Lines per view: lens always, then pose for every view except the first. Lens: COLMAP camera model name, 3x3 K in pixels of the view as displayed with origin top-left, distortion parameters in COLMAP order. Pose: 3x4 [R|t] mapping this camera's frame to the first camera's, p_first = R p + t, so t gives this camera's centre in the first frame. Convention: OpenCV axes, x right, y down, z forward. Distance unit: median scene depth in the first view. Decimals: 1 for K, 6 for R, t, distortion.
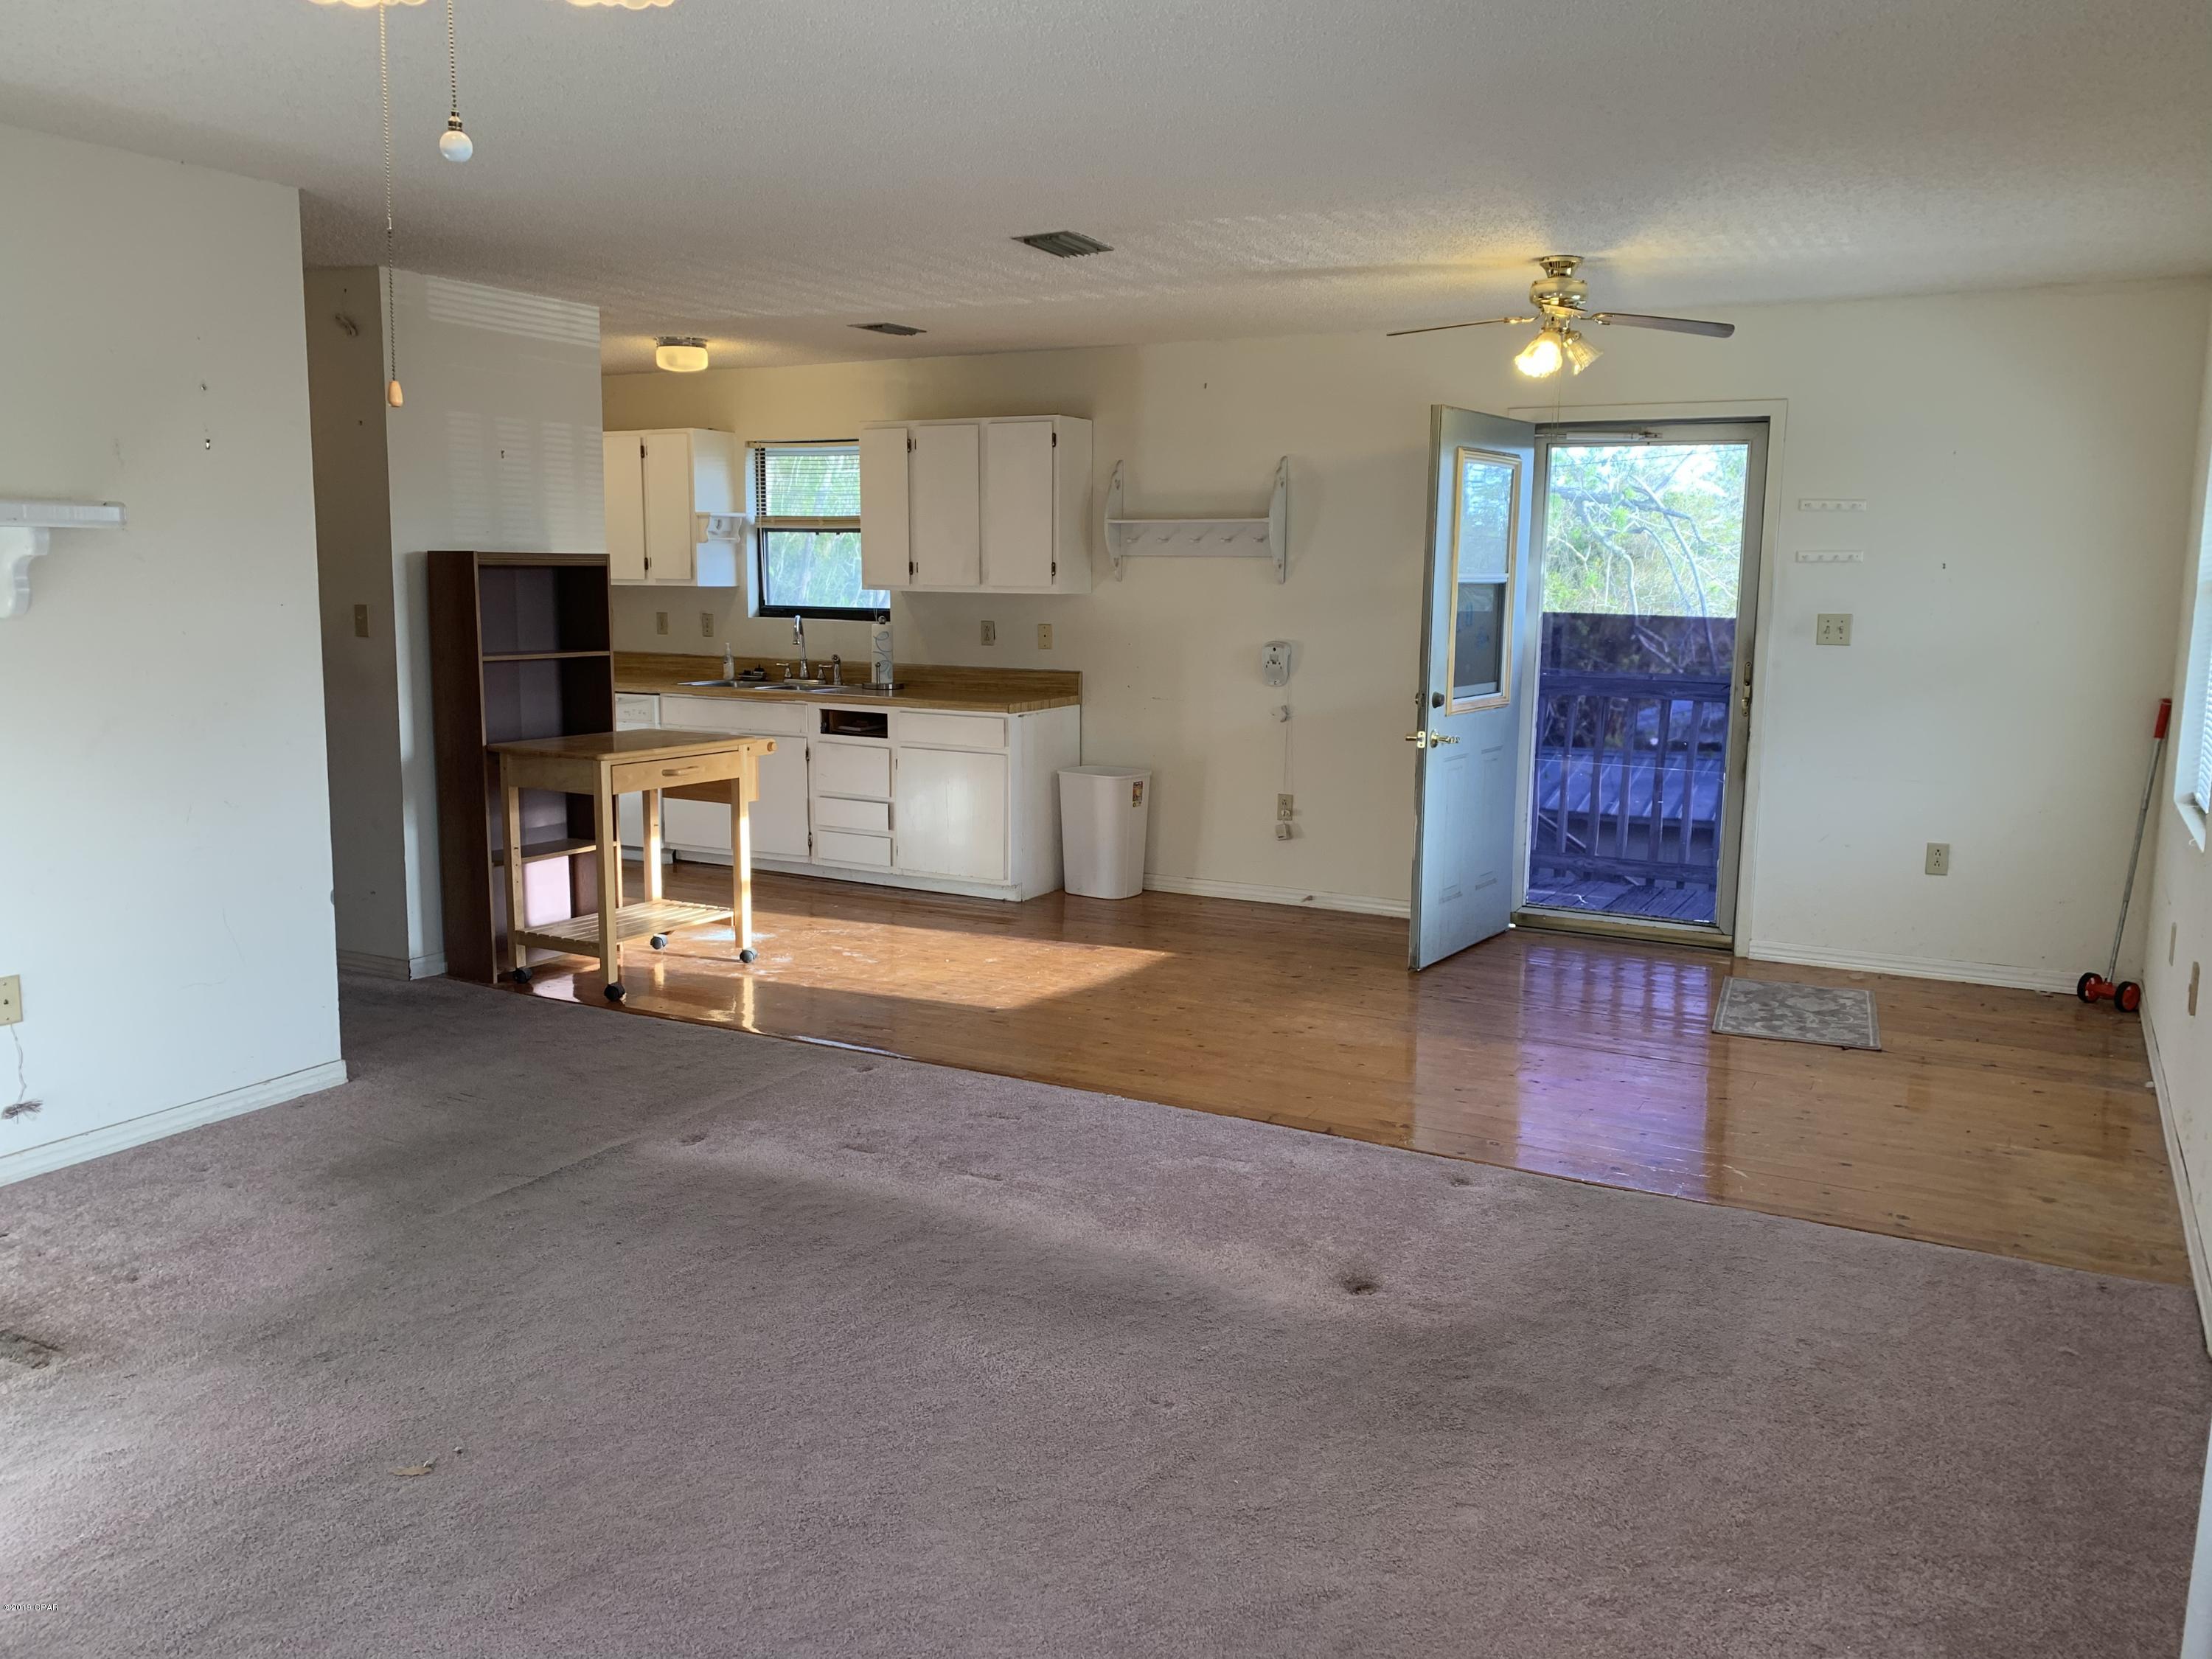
lens RADIAL K [[1681.8, 0, 1100.2], [0, 1681.8, 815.1], [0, 0, 1]] dist [0.121057, -0.131055]
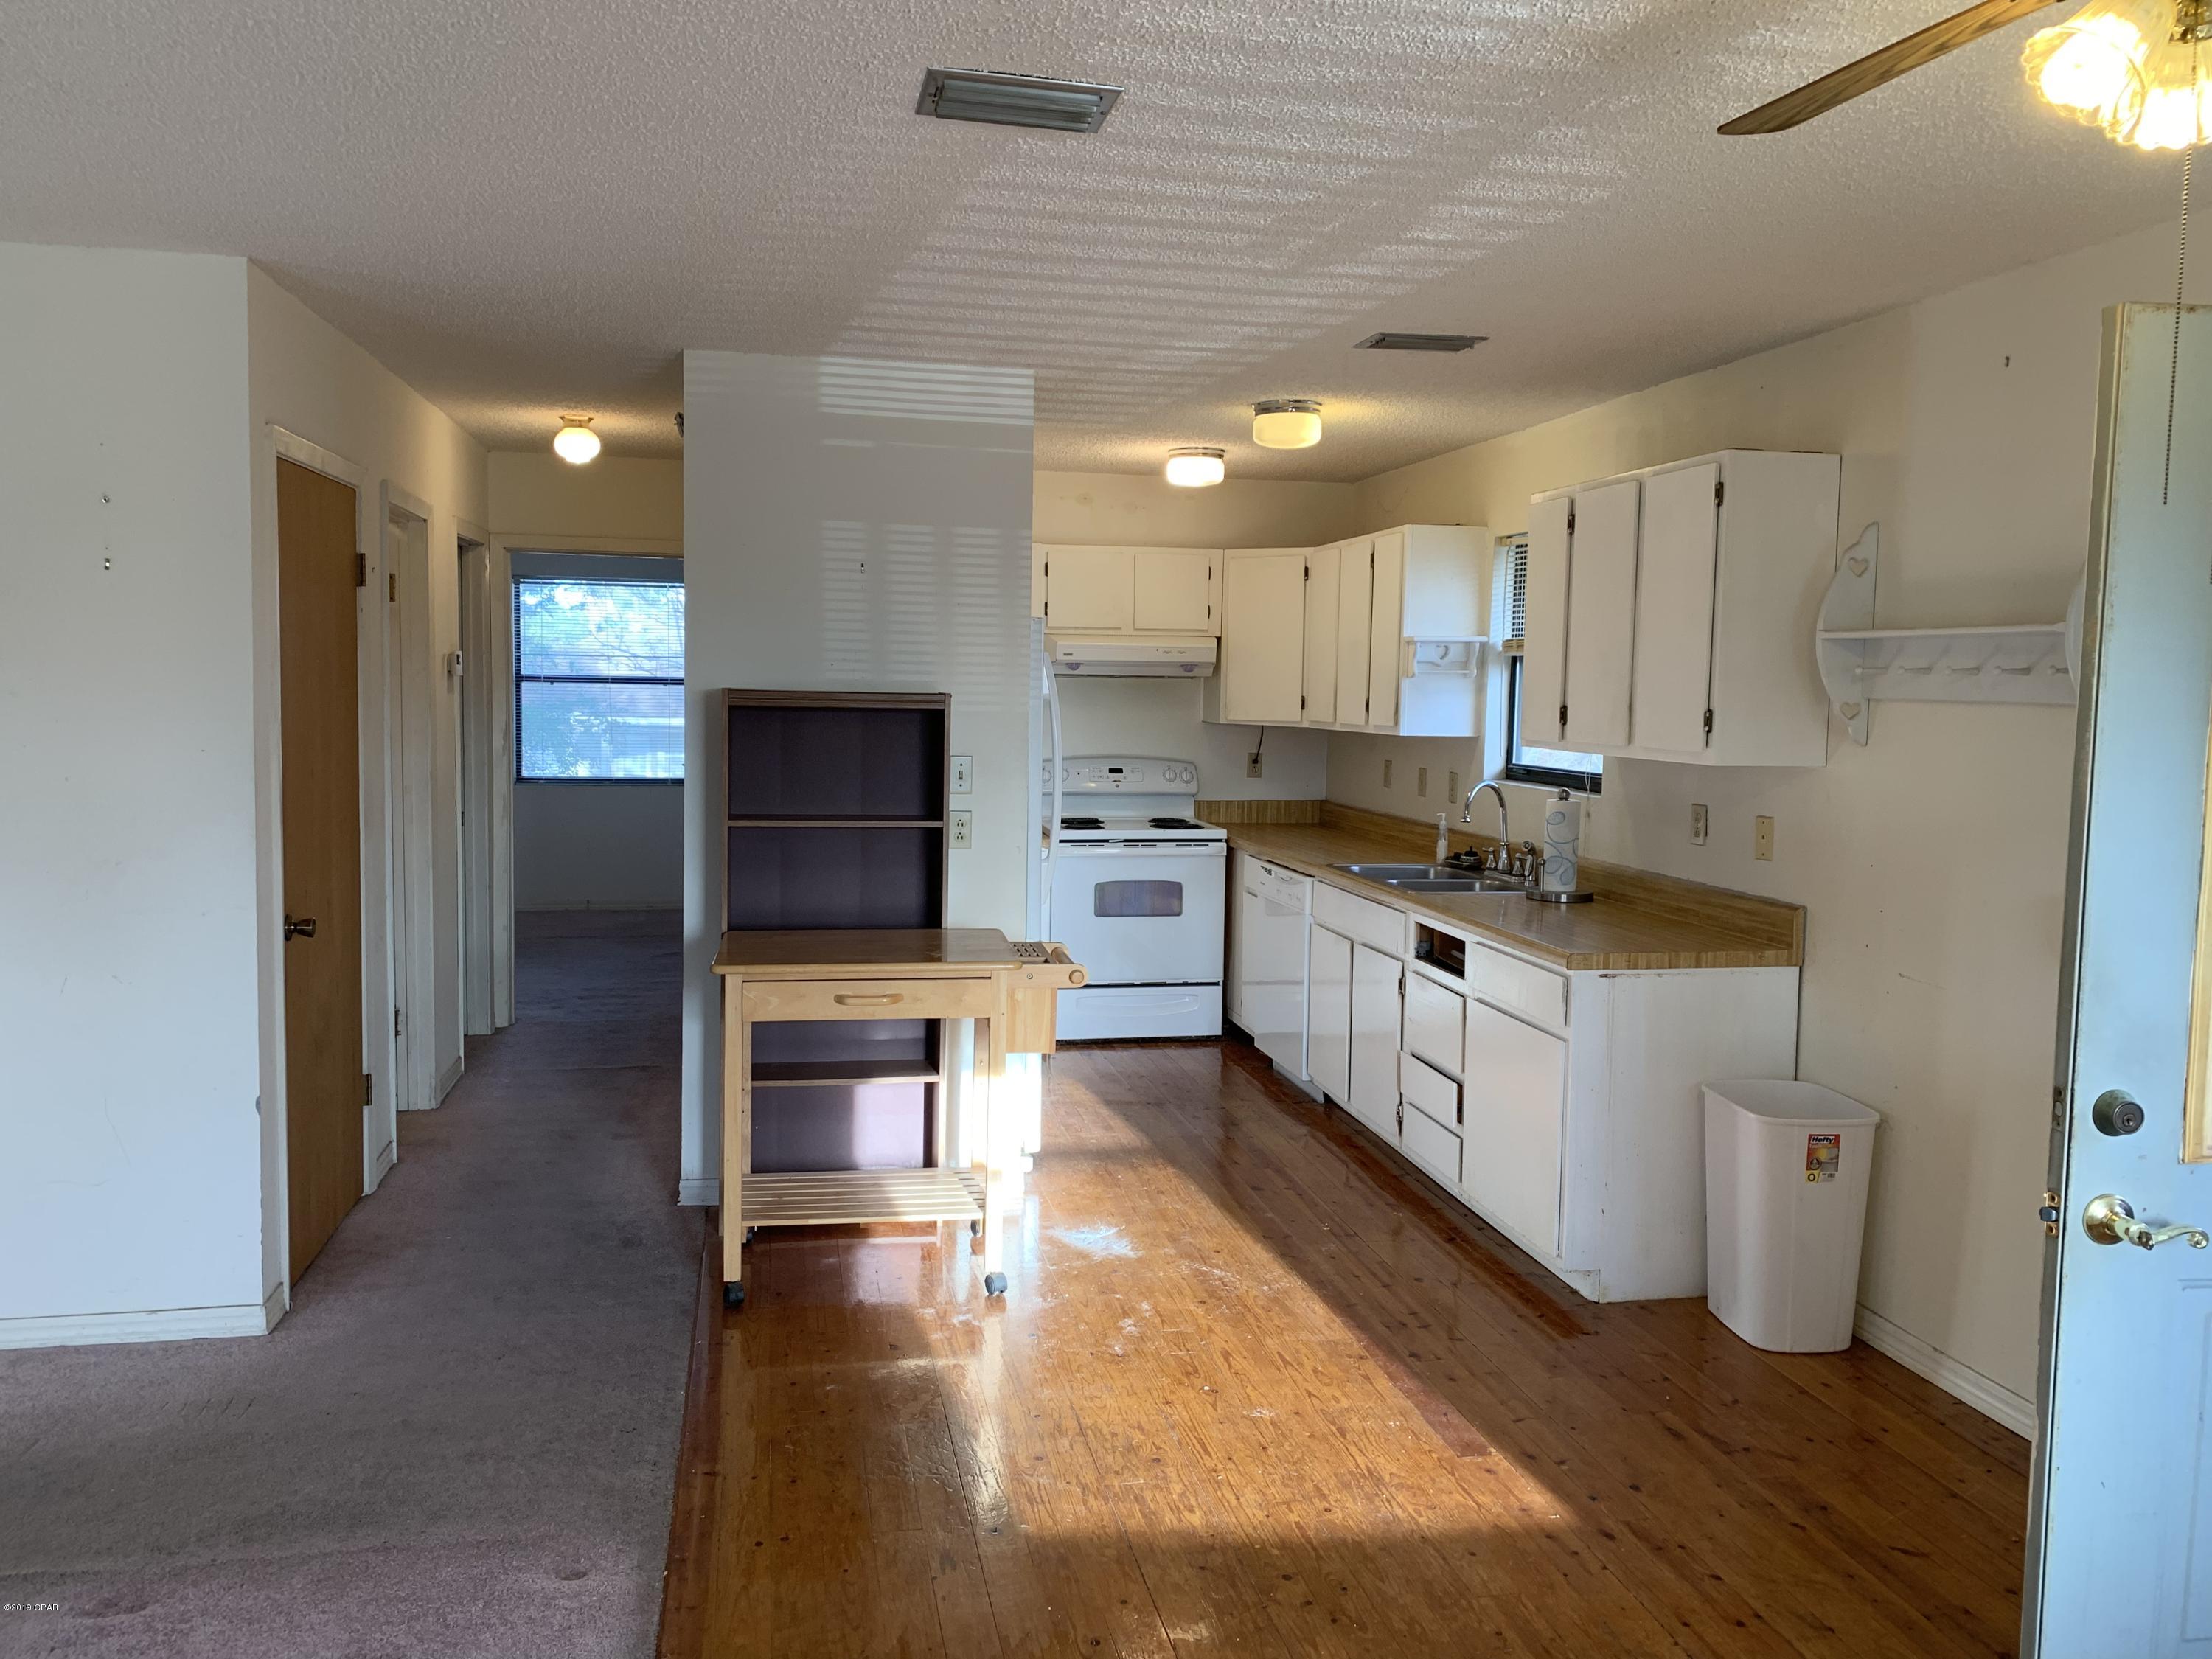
lens RADIAL K [[1681.8, 0, 1100.2], [0, 1681.8, 815.1], [0, 0, 1]] dist [0.121057, -0.131055]
pose [[0.645440, 0.066180, -0.760938, 0.265202], [-0.124763, 0.991994, -0.019551, -0.076675], [0.753552, 0.107556, 0.648529, 0.470737]]
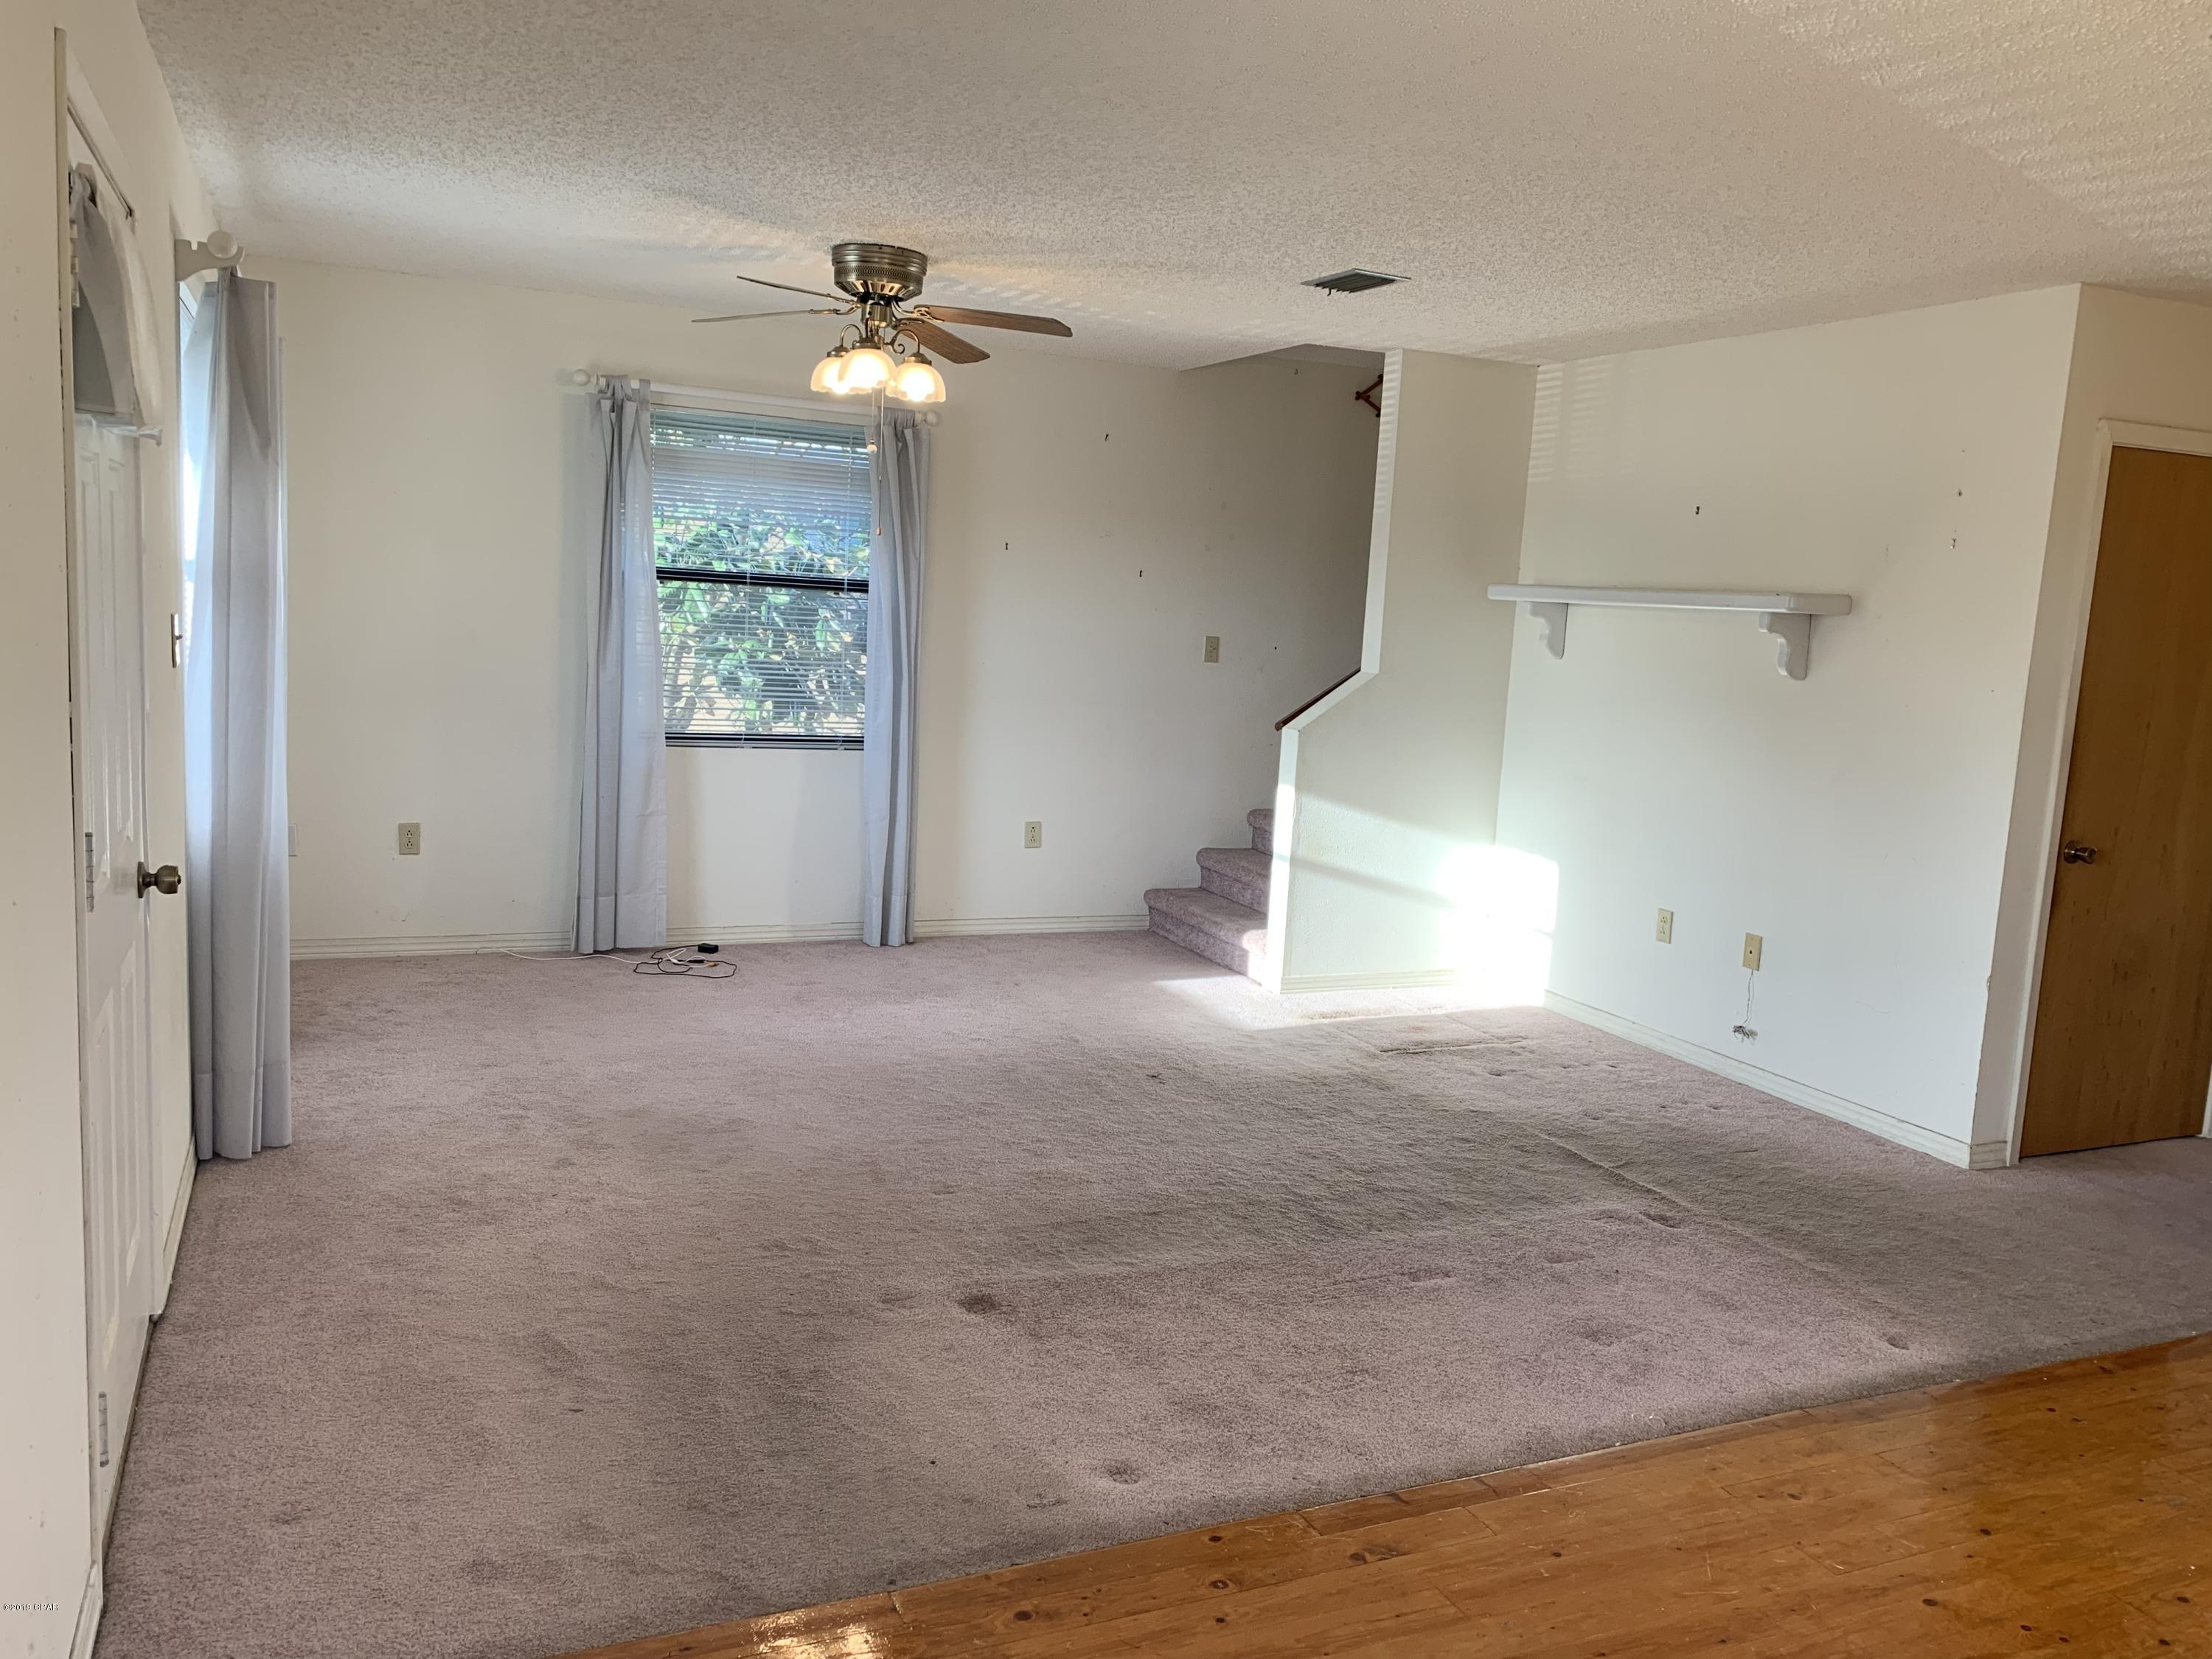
lens RADIAL K [[1681.8, 0, 1100.2], [0, 1681.8, 815.1], [0, 0, 1]] dist [0.121057, -0.131055]
pose [[-0.597508, 0.060918, -0.799546, 0.406144], [-0.179320, 0.961706, 0.207281, -0.099802], [0.781555, 0.267226, -0.563703, 0.702196]]
